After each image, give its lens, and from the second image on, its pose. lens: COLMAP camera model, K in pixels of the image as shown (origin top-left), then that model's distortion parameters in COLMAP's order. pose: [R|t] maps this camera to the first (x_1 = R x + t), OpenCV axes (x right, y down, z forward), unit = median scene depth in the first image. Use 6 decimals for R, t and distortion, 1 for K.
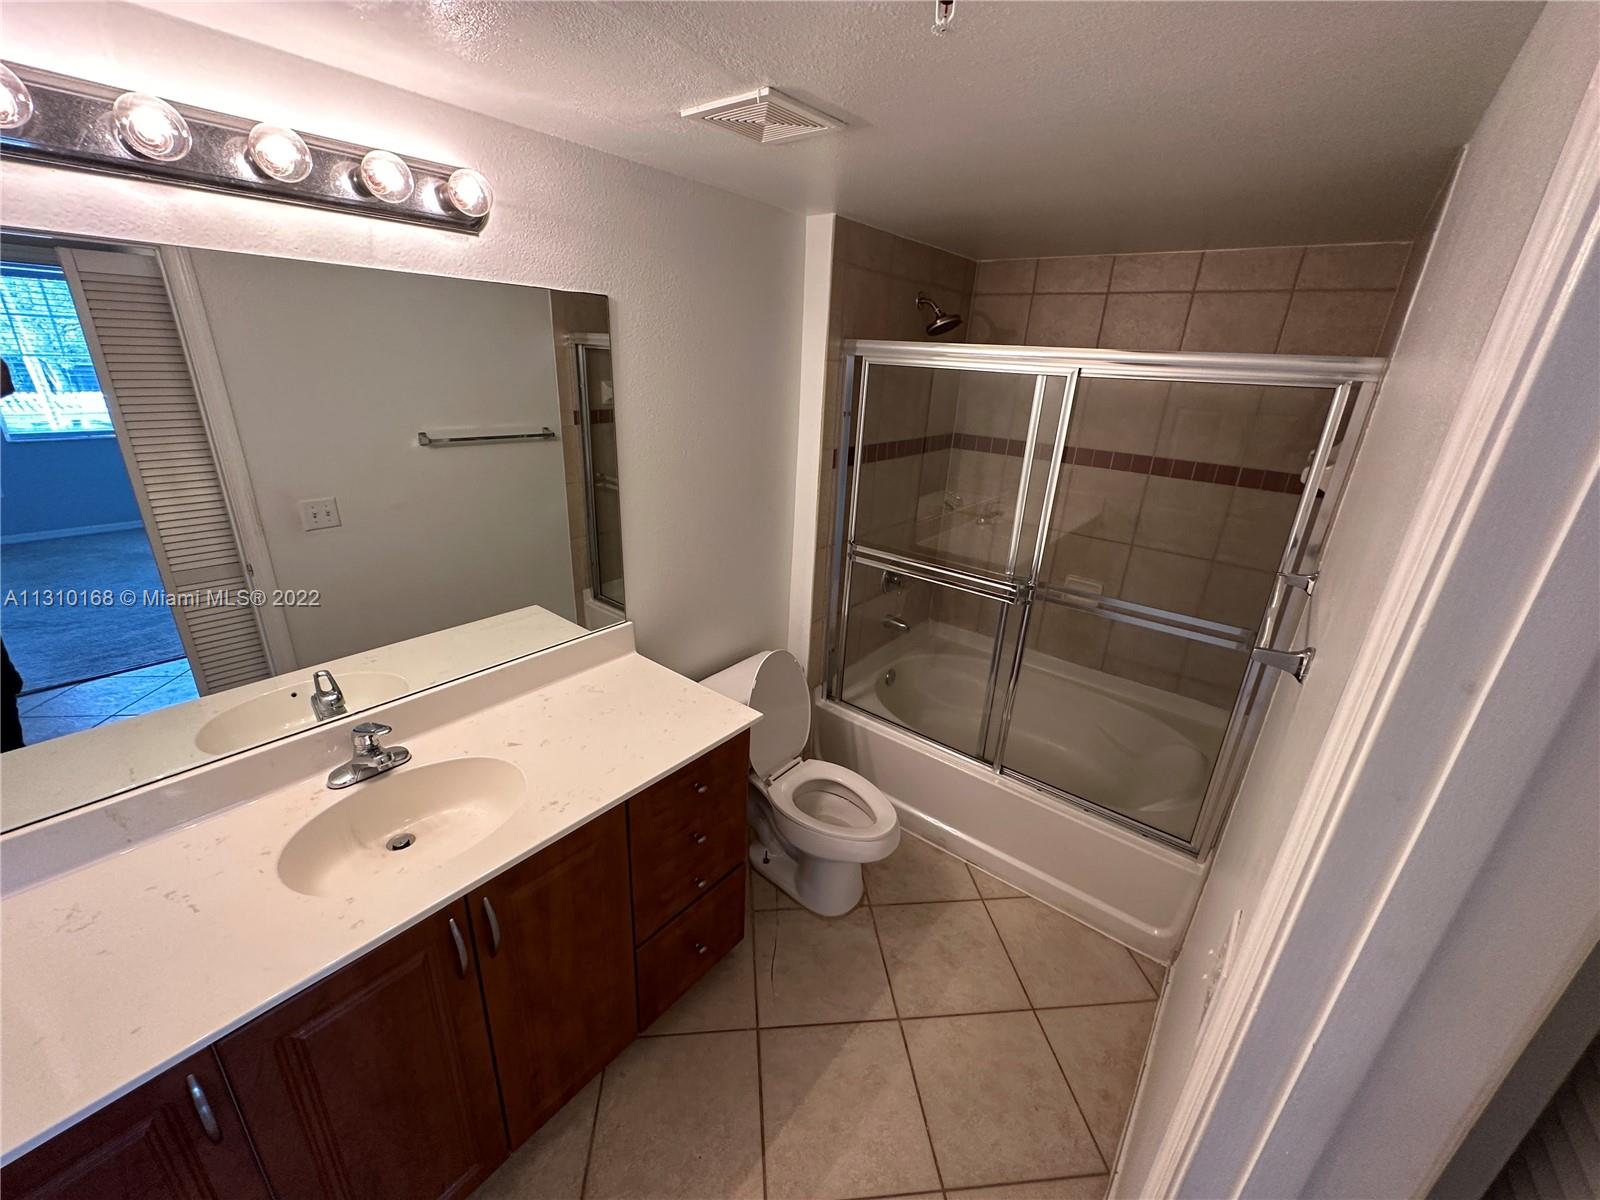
lens RADIAL K [[638.2, 0, 798.6], [0, 638.2, 598.6], [0, 0, 1]] dist [-0.000187, 0.000097]
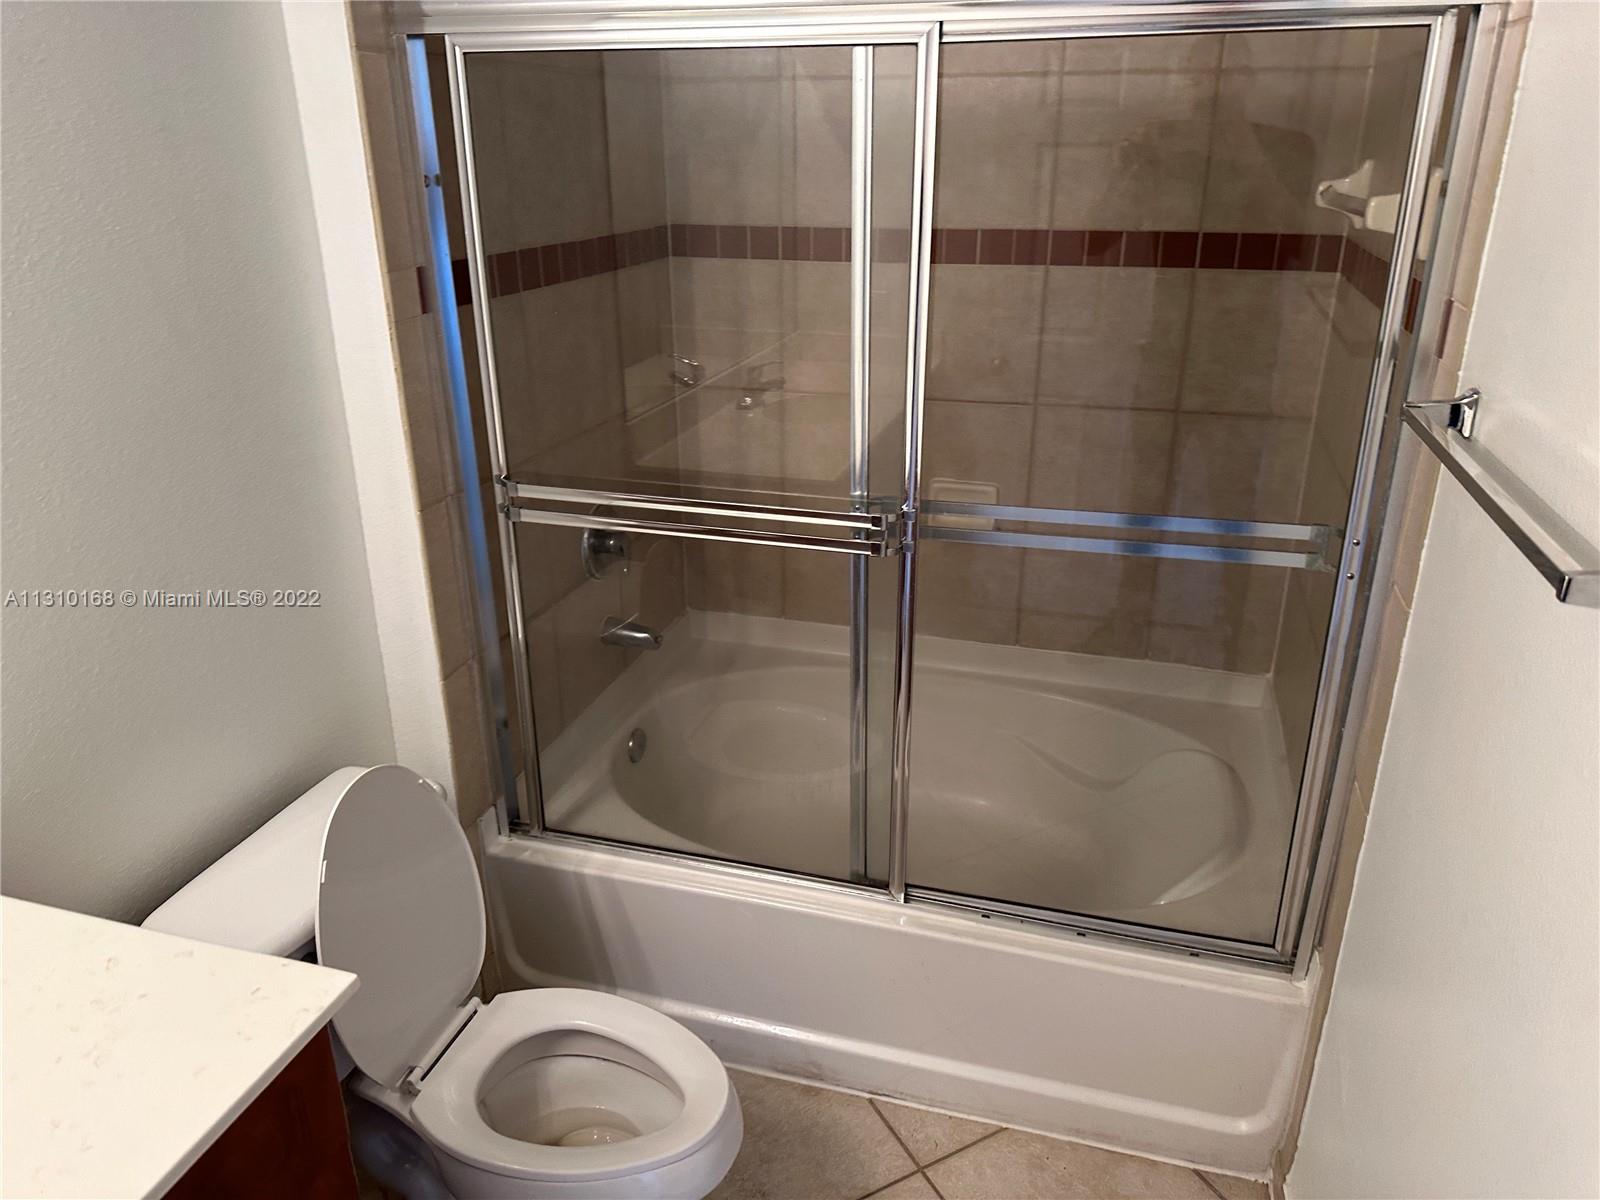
lens RADIAL K [[1123.0, 0, 812.0], [0, 1123.0, 591.0], [0, 0, 1]] dist [0.055793, -0.068481]
pose [[0.924532, -0.186797, 0.332186, 0.008440], [0.179021, 0.982354, 0.054157, -0.017305], [-0.336440, 0.009398, 0.941658, 0.203943]]
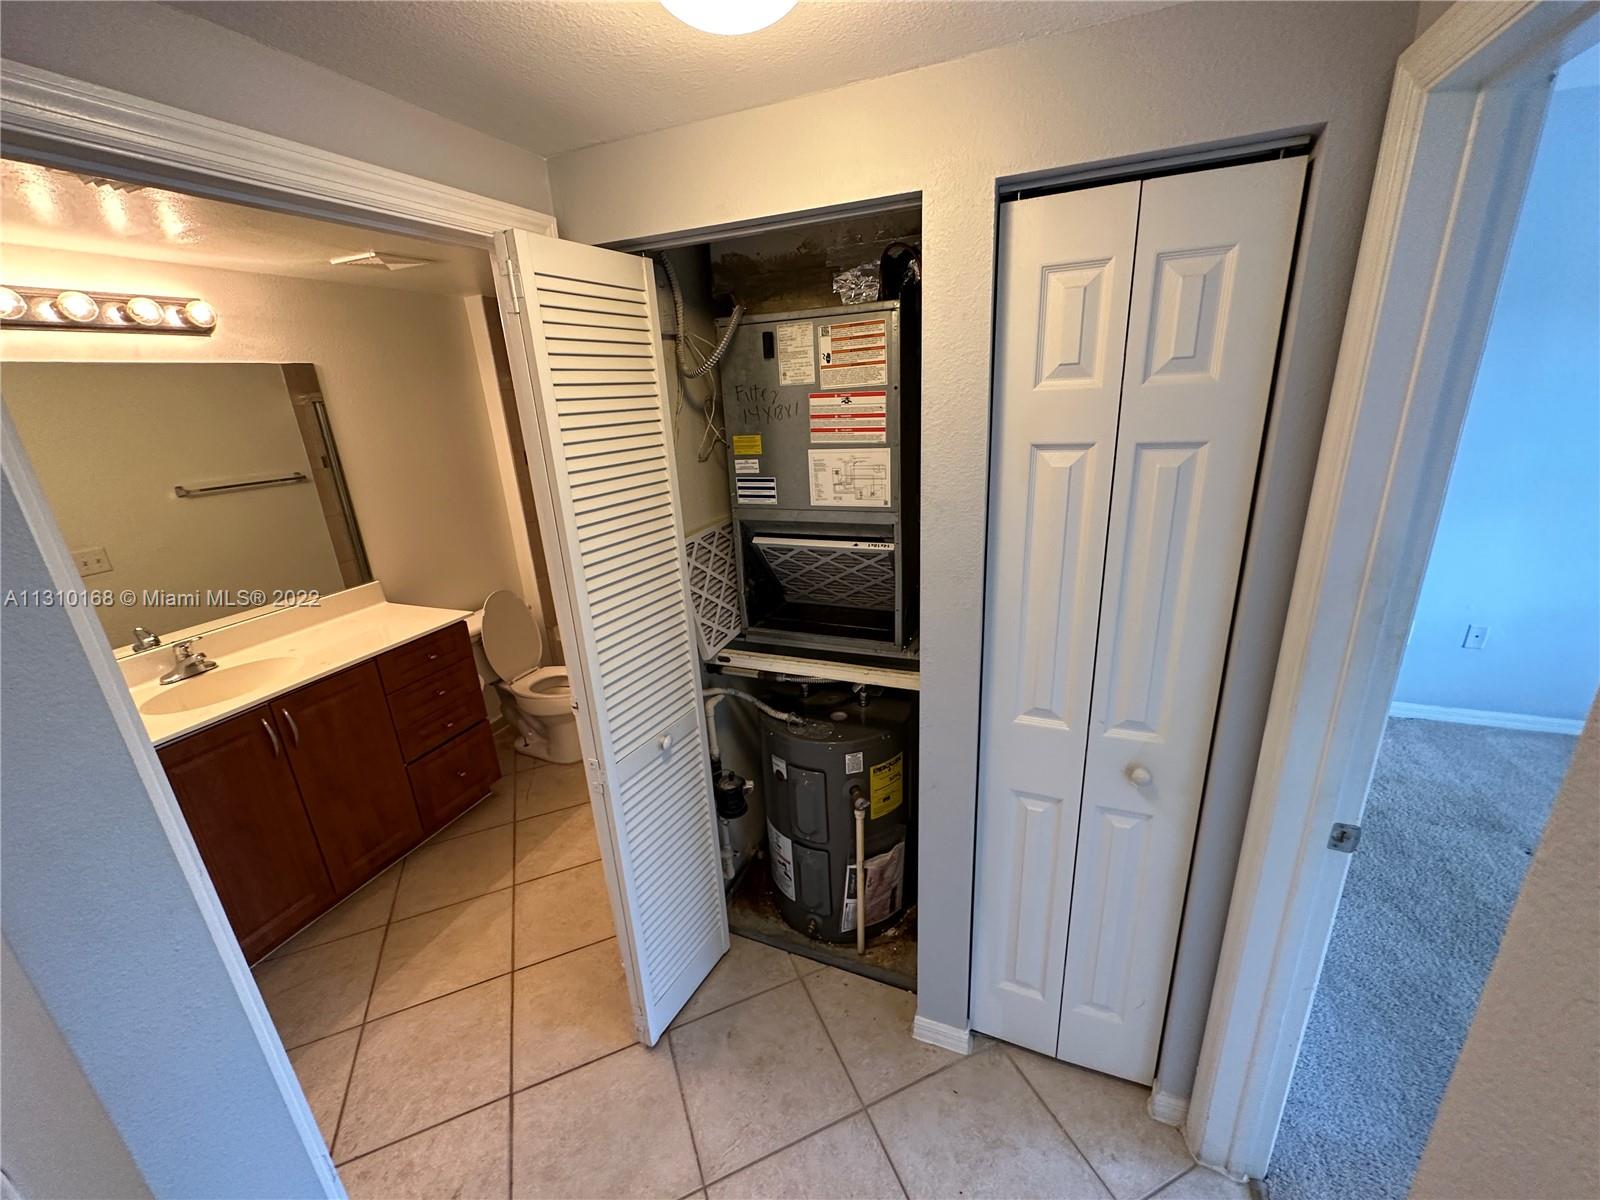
lens RADIAL K [[638.2, 0, 798.6], [0, 638.2, 598.6], [0, 0, 1]] dist [-0.000187, 0.000097]
pose [[0.953649, -0.184225, 0.237937, 0.238307], [0.194612, 0.980661, -0.020718, 0.235635], [-0.229519, 0.066064, 0.971059, -0.501070]]
